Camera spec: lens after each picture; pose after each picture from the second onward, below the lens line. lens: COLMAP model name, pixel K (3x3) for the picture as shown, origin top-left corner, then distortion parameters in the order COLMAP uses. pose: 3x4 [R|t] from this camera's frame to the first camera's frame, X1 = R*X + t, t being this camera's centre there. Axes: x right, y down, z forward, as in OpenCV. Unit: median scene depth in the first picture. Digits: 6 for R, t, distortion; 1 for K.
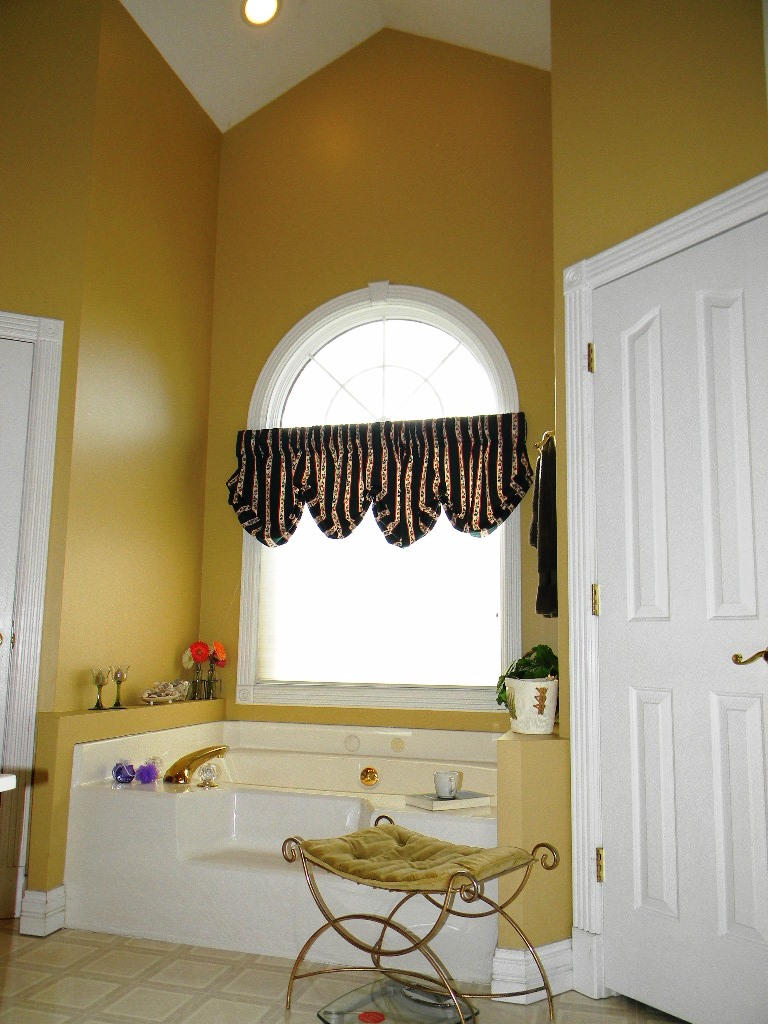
lens RADIAL K [[847.8, 0, 390.9], [0, 847.8, 519.8], [0, 0, 1]] dist [0.025044, -0.029718]
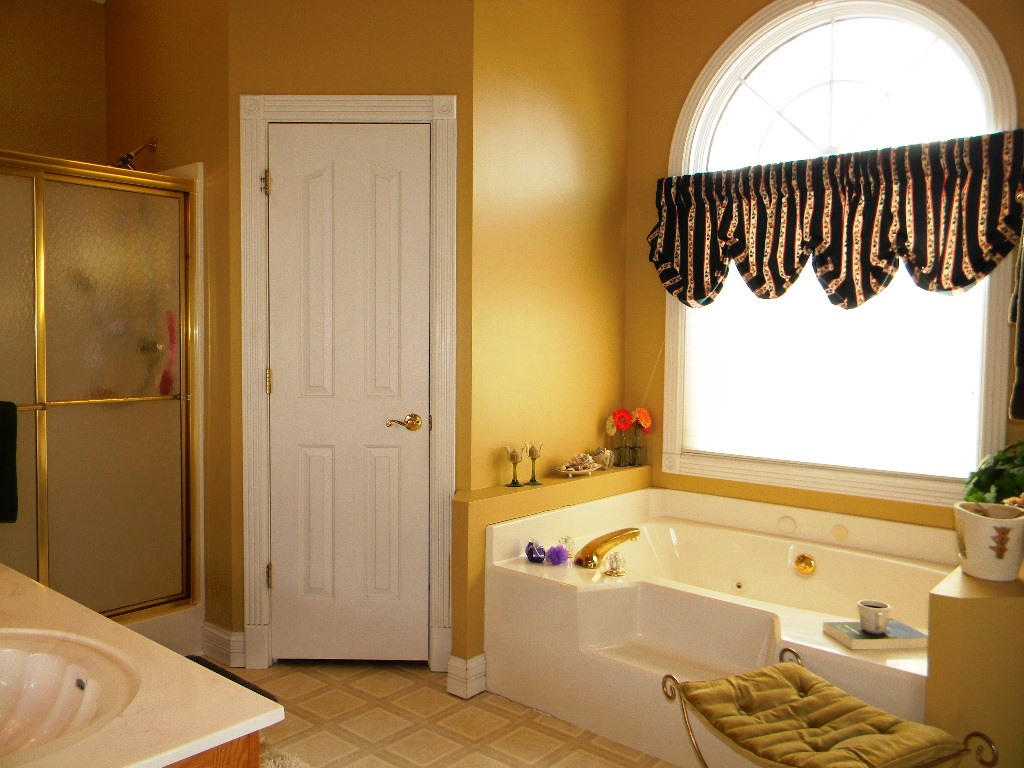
lens RADIAL K [[847.8, 0, 507.3], [0, 847.8, 376.7], [0, 0, 1]] dist [0.025044, -0.029718]
pose [[0.906309, 0.018132, -0.422227, 0.064654], [0.064367, 0.981501, 0.180313, -0.076020], [0.417685, -0.190596, 0.888376, 0.094836]]
